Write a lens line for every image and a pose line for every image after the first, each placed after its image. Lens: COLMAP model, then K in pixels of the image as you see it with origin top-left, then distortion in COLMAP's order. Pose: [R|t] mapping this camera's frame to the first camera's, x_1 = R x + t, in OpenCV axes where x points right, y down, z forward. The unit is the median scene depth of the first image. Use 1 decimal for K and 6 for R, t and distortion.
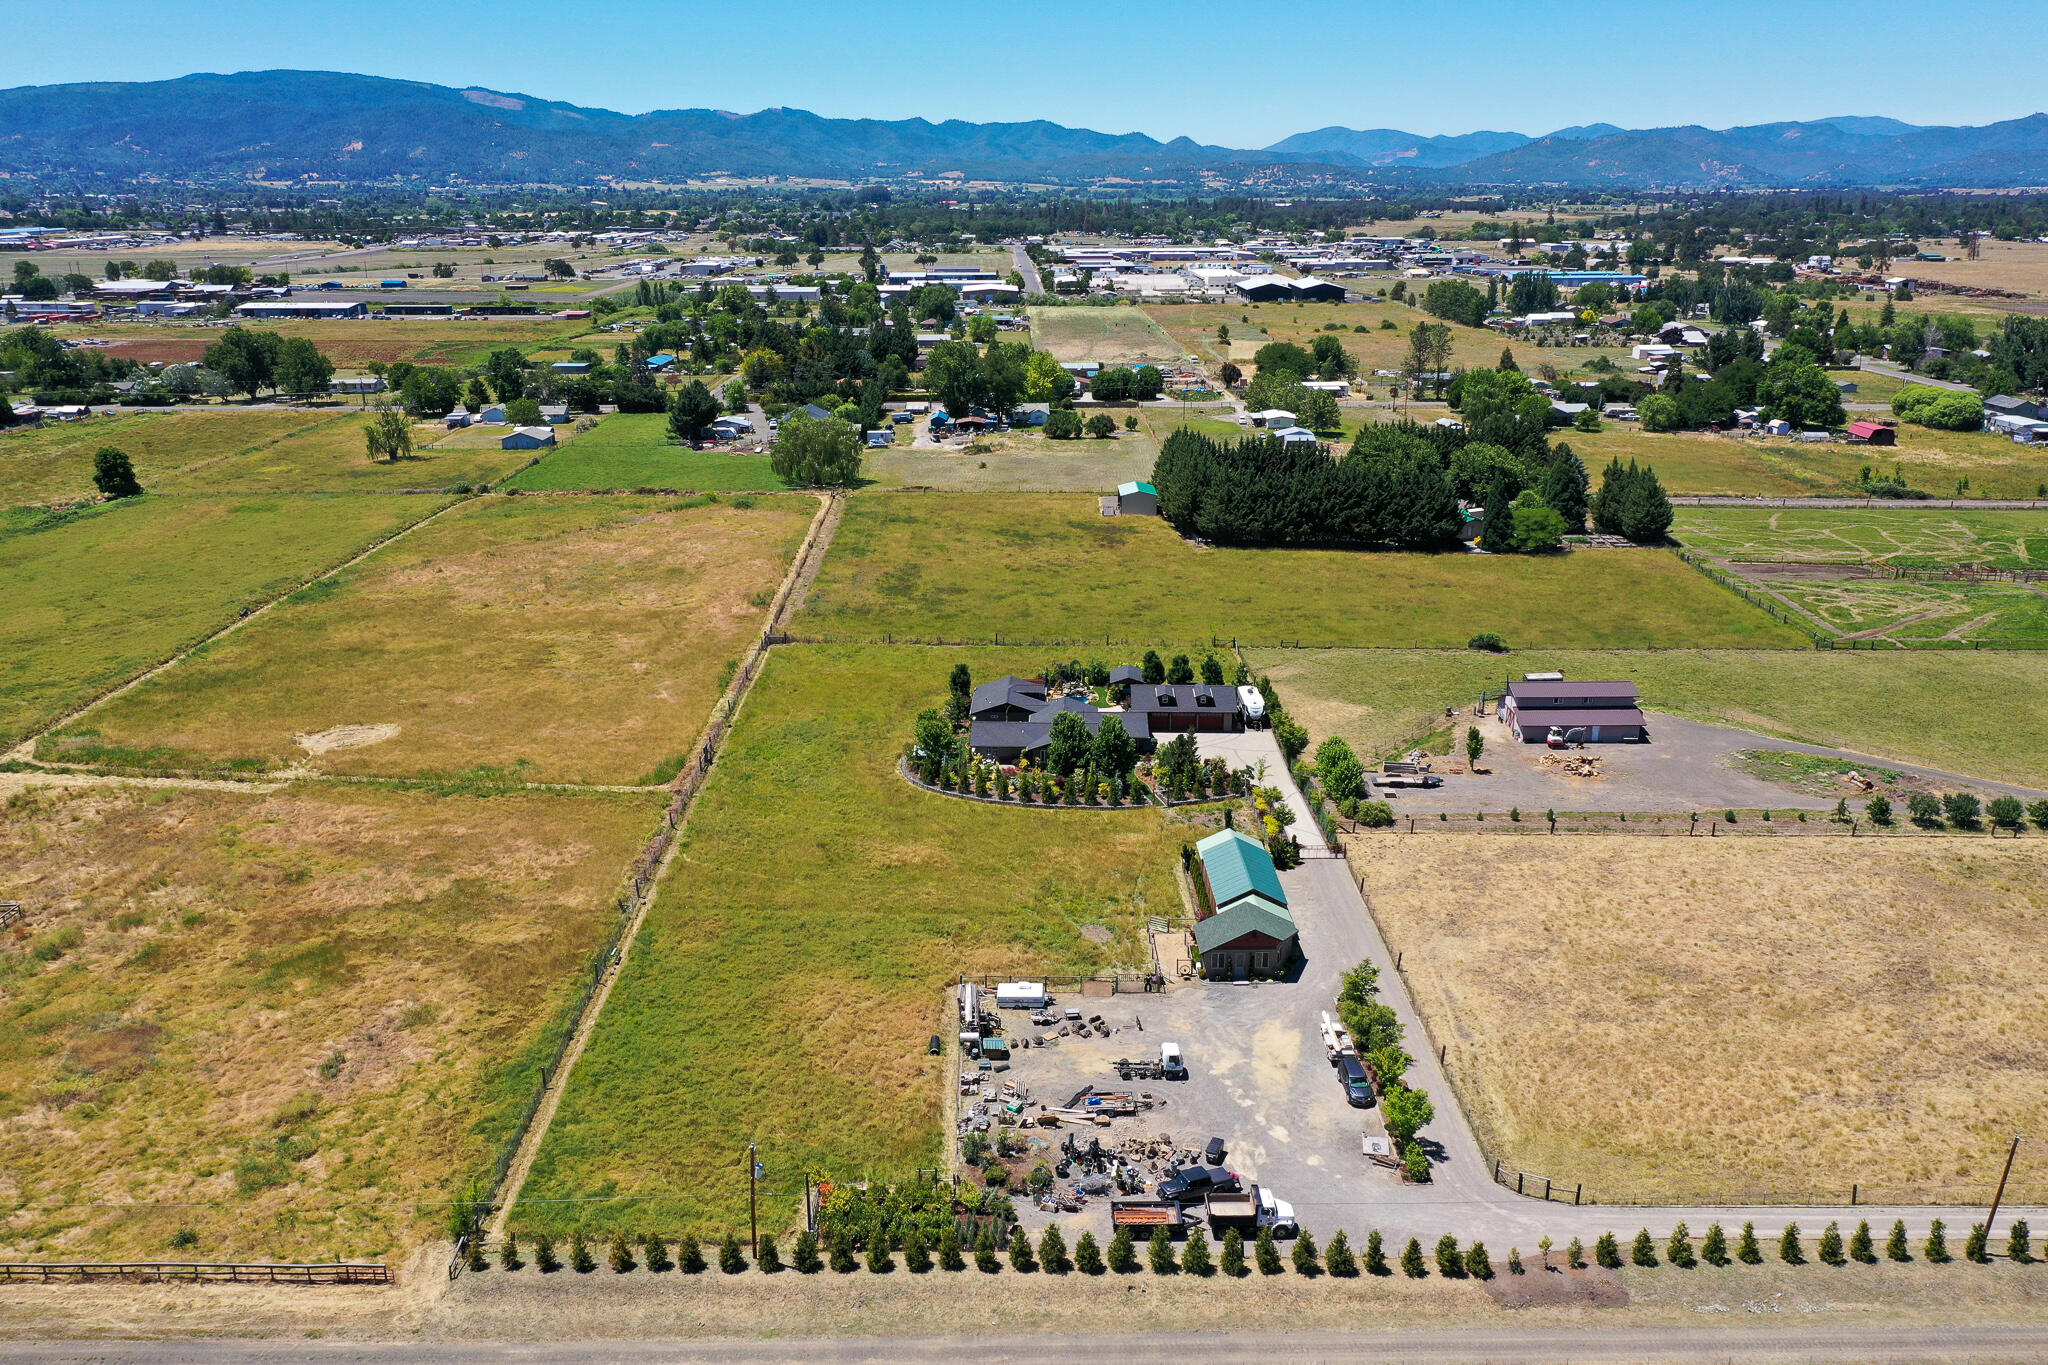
lens RADIAL K [[1625.4, 0, 1024.0], [0, 1625.4, 682.5], [0, 0, 1]] dist [0.009764, 0.005461]
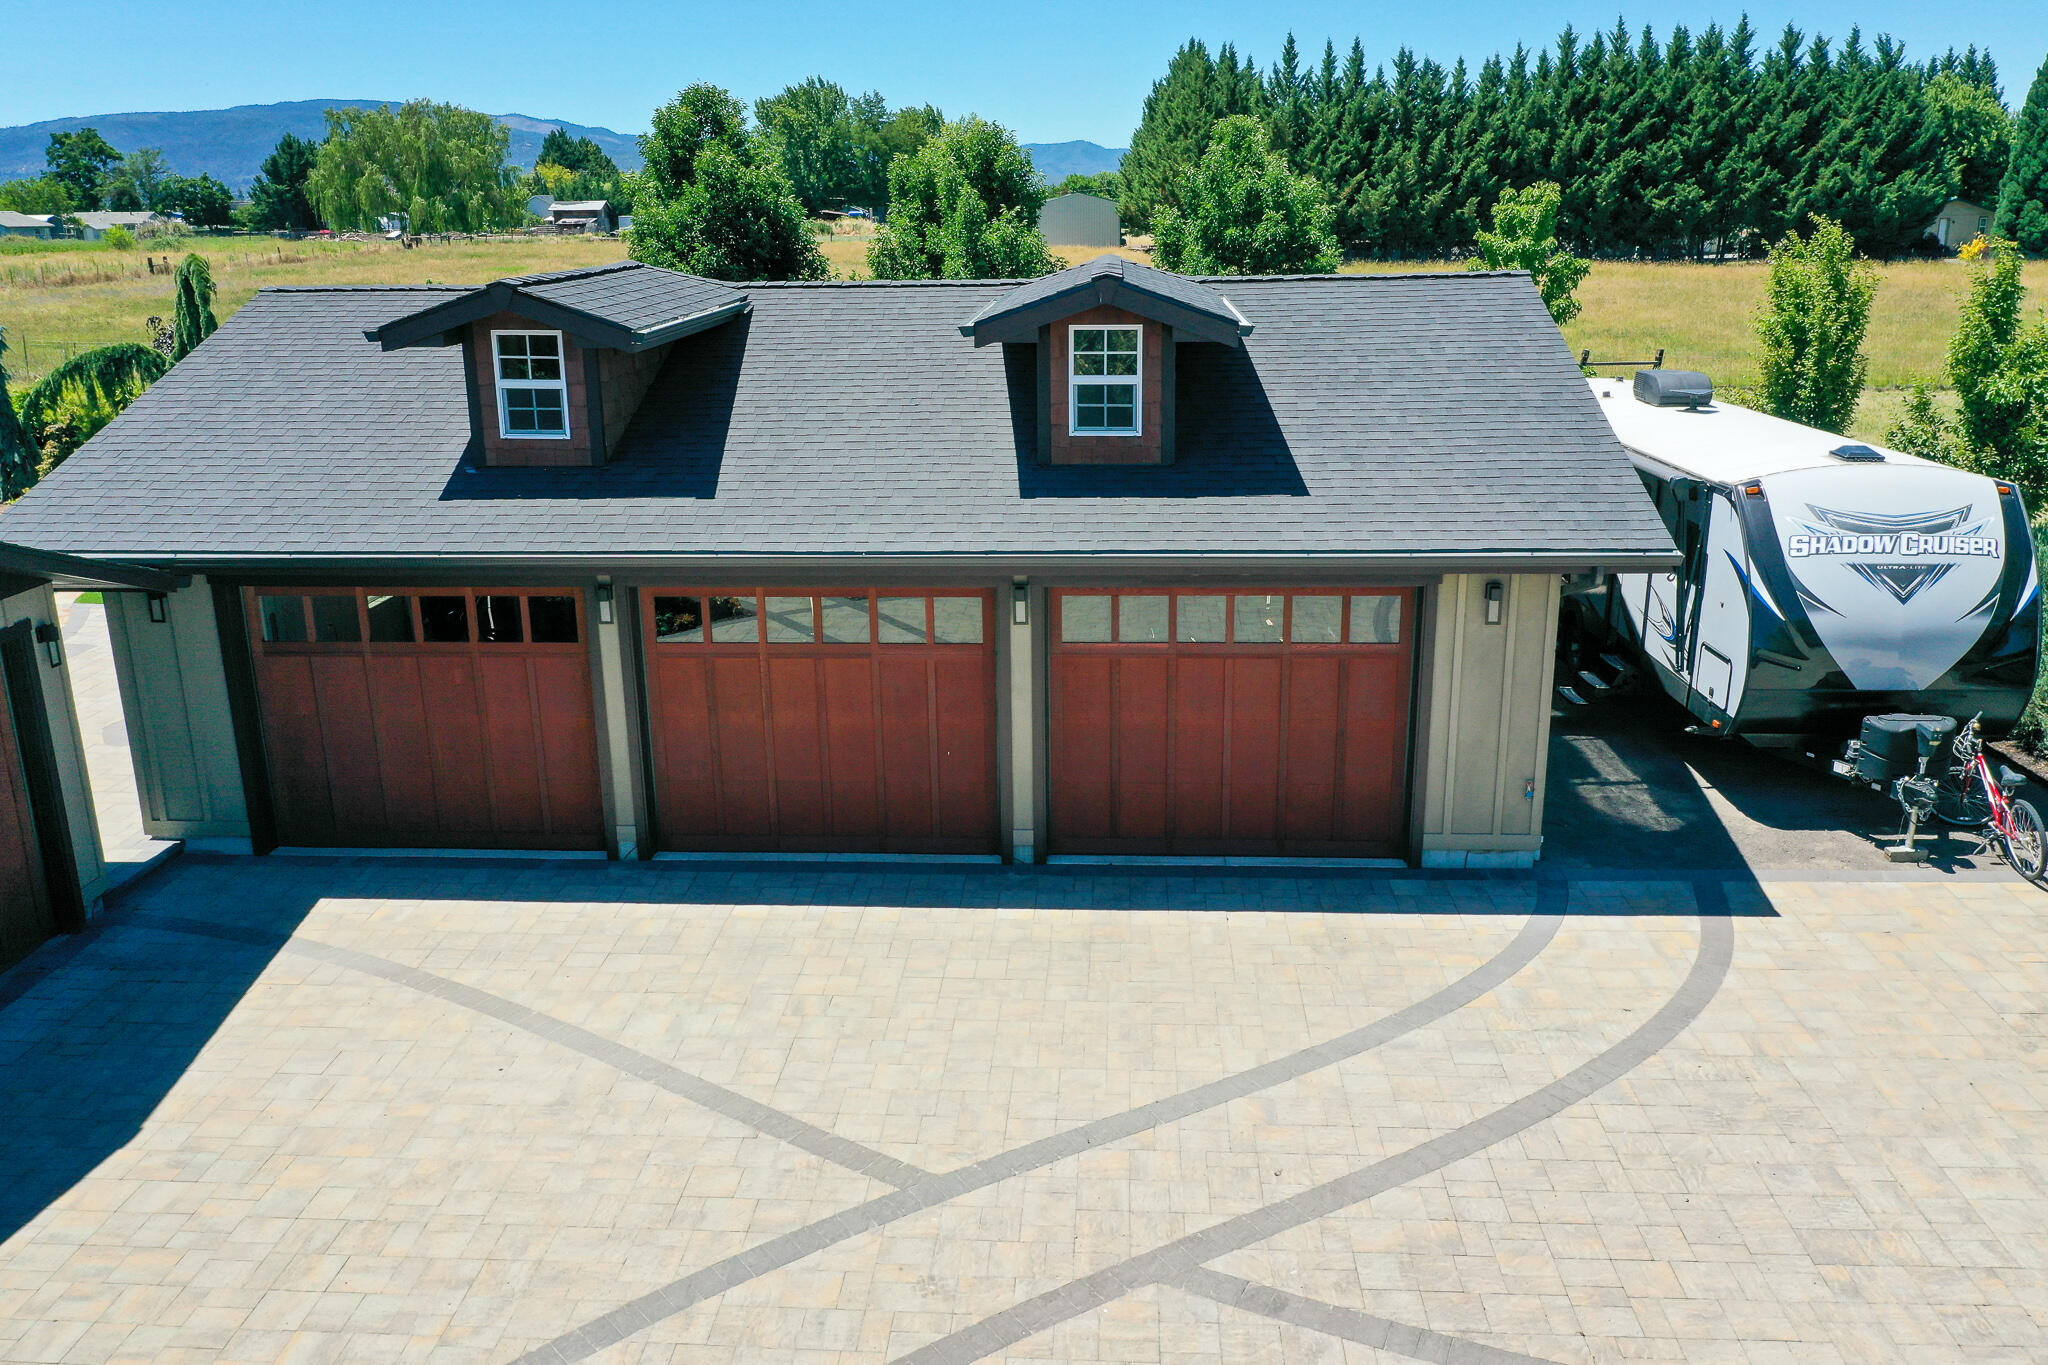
lens RADIAL K [[1621.3, 0, 1024.0], [0, 1621.3, 682.5], [0, 0, 1]] dist [-0.002096, -0.004040]
pose [[0.999561, -0.005045, -0.029189, 0.092018], [0.004576, 0.999859, -0.016132, 0.019789], [0.029266, 0.015992, 0.999444, 0.785819]]
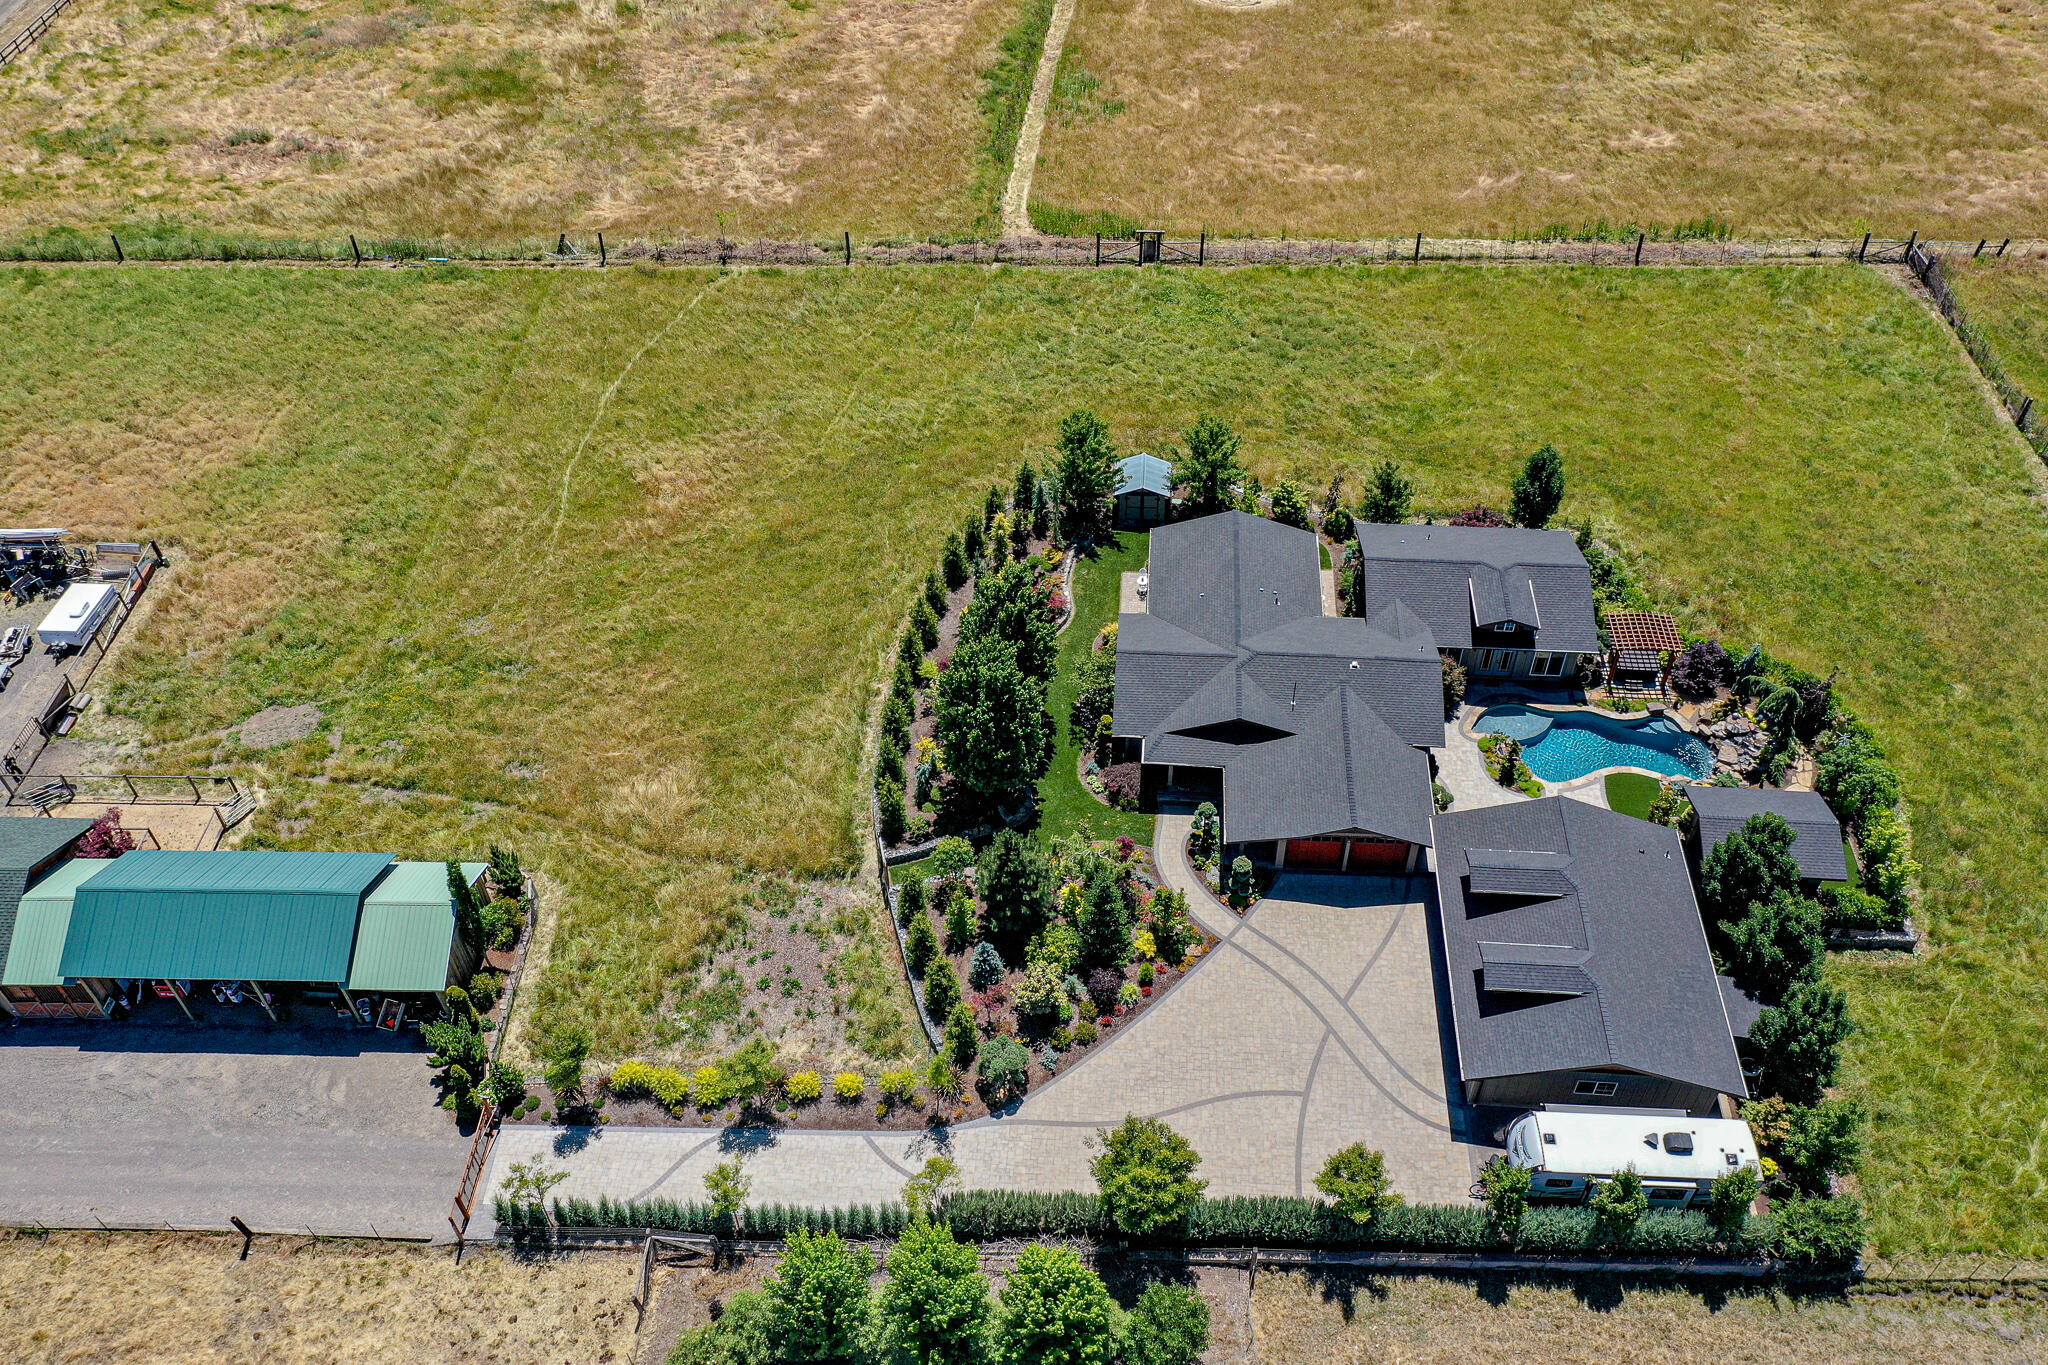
lens RADIAL K [[1625.4, 0, 1024.0], [0, 1625.4, 682.5], [0, 0, 1]] dist [0.009764, 0.005461]
pose [[-0.044918, 0.702998, -0.709772, 0.251525], [-0.285608, 0.671797, 0.683460, -0.182152], [0.957293, 0.233416, 0.170606, 0.711039]]
